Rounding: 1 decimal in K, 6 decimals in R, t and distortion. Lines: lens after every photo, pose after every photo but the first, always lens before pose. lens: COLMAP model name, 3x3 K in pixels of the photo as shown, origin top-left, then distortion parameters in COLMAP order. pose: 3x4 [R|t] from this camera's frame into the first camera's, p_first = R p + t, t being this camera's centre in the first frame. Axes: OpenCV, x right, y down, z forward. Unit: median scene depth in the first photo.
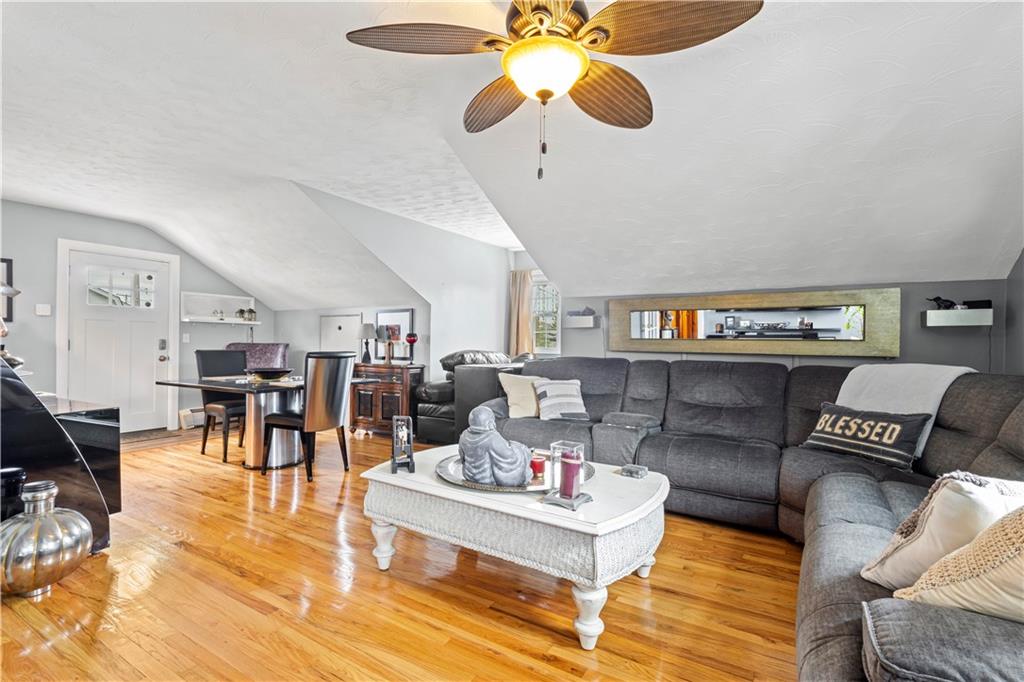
lens RADIAL K [[472.1, 0, 512.0], [0, 472.1, 341.0], [0, 0, 1]] dist [0.001742, 0.000949]
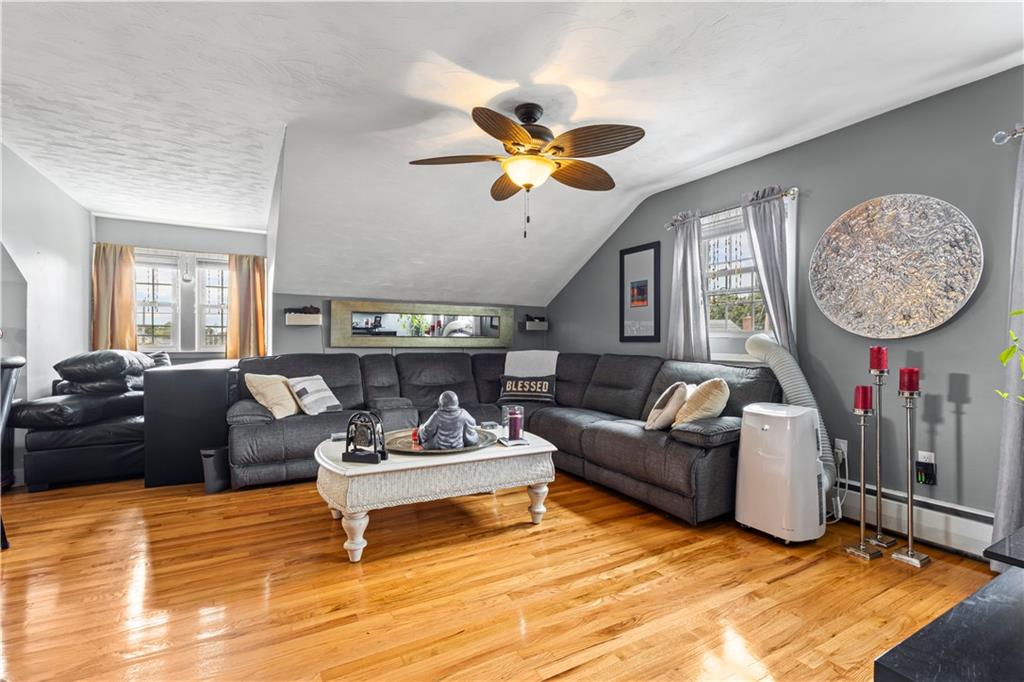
lens RADIAL K [[472.1, 0, 512.0], [0, 472.1, 341.0], [0, 0, 1]] dist [0.001742, 0.000949]
pose [[0.482962, -0.008787, 0.875597, -0.622608], [-0.002633, 0.999931, 0.011486, -0.007527], [-0.875637, -0.007853, 0.482906, 0.126435]]
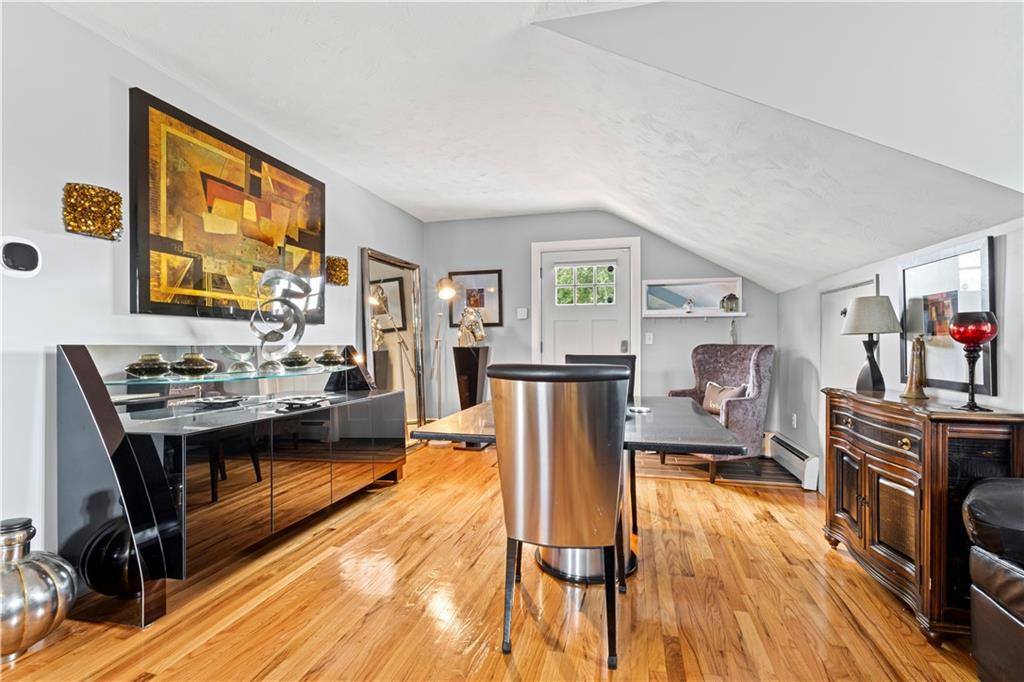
lens RADIAL K [[472.1, 0, 512.0], [0, 472.1, 341.0], [0, 0, 1]] dist [0.001742, 0.000949]
pose [[0.284455, -0.010608, -0.958631, 0.014203], [0.007589, 0.999932, -0.008813, 0.006054], [0.958659, -0.004768, 0.284516, 0.867209]]
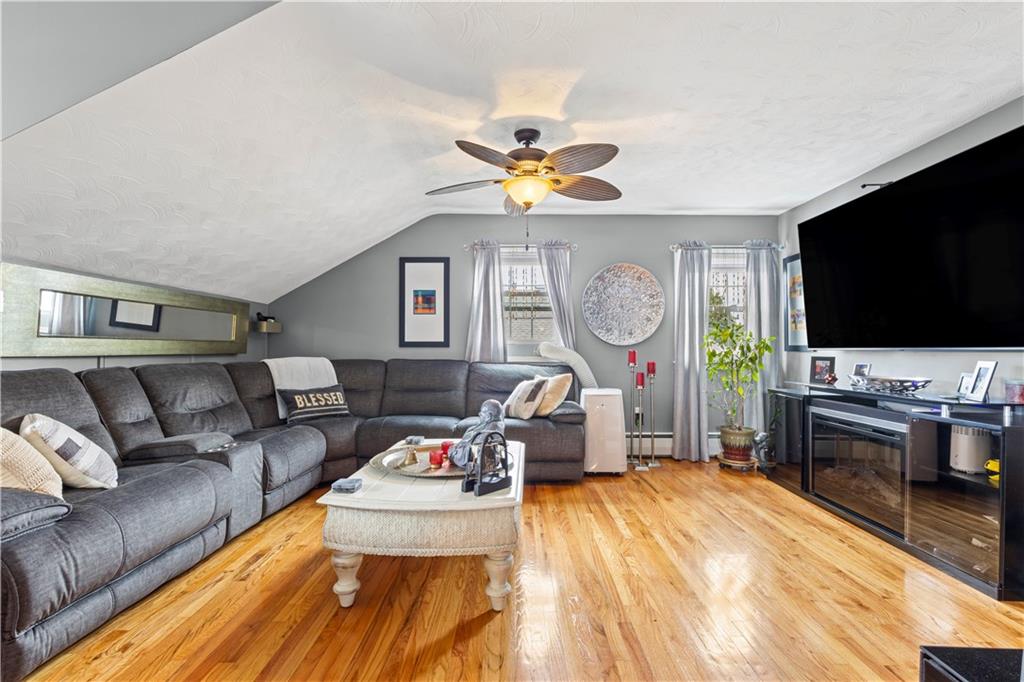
lens RADIAL K [[472.1, 0, 512.0], [0, 472.1, 341.0], [0, 0, 1]] dist [0.001742, 0.000949]
pose [[-0.512336, -0.000208, 0.858785, -0.635771], [-0.013895, 0.999871, -0.008048, -0.001734], [-0.858672, -0.016056, -0.512273, 0.884085]]
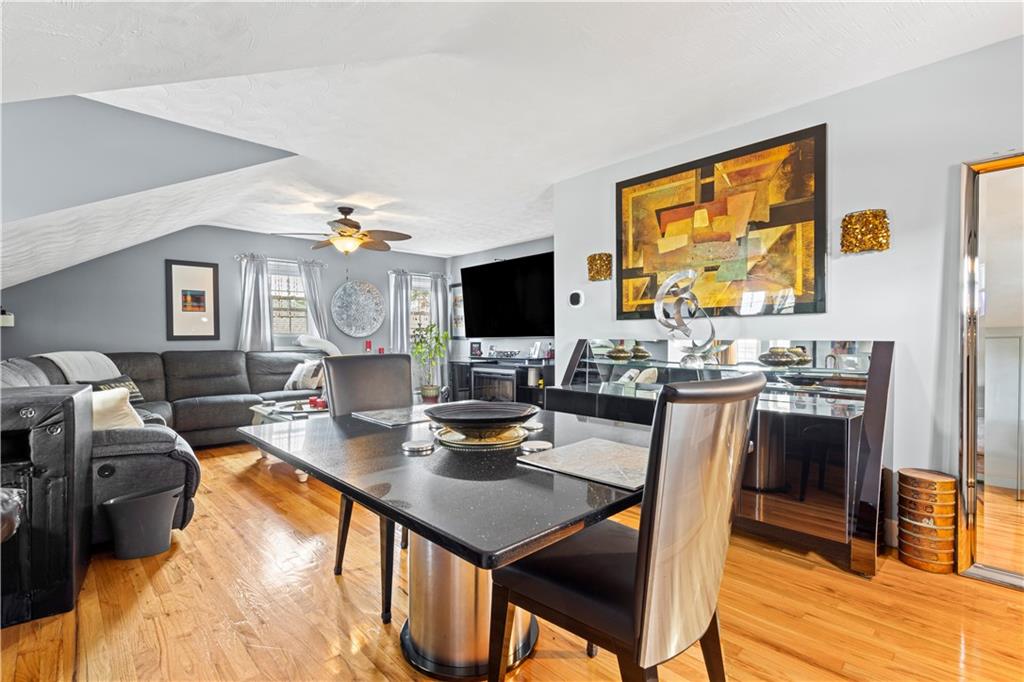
lens RADIAL K [[472.1, 0, 512.0], [0, 472.1, 341.0], [0, 0, 1]] dist [0.001742, 0.000949]
pose [[-0.965757, -0.002893, 0.259433, -0.749670], [-0.001855, 0.999989, 0.004248, 0.001859], [-0.259442, 0.003621, -0.965752, 1.601544]]
